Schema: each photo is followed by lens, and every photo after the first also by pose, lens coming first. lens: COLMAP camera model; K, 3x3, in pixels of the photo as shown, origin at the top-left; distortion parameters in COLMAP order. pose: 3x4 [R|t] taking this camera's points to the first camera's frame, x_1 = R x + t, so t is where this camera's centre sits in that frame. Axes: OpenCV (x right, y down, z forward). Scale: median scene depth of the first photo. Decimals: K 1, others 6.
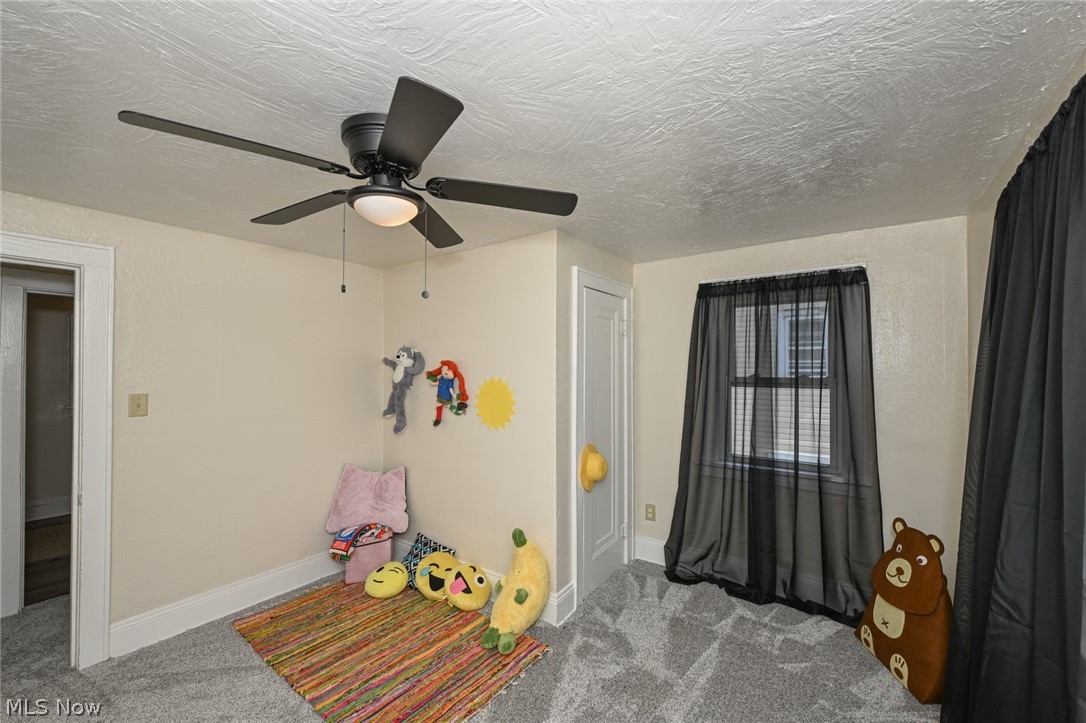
lens RADIAL K [[430.9, 0, 543.0], [0, 430.9, 361.5], [0, 0, 1]] dist [-0.000114, -0.000318]
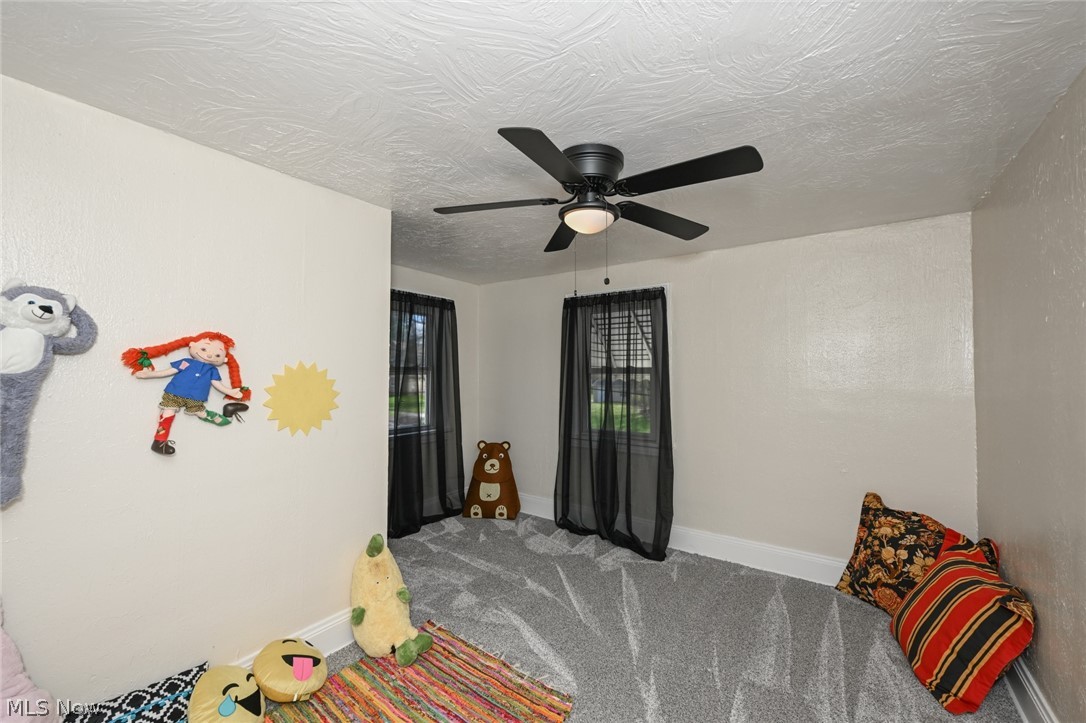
lens RADIAL K [[430.9, 0, 543.0], [0, 430.9, 361.5], [0, 0, 1]] dist [-0.000114, -0.000318]
pose [[-0.006217, 0.020658, 0.999767, -0.874087], [-0.019737, 0.999589, -0.020777, 0.043911], [-0.999786, -0.019862, -0.005807, 0.623342]]
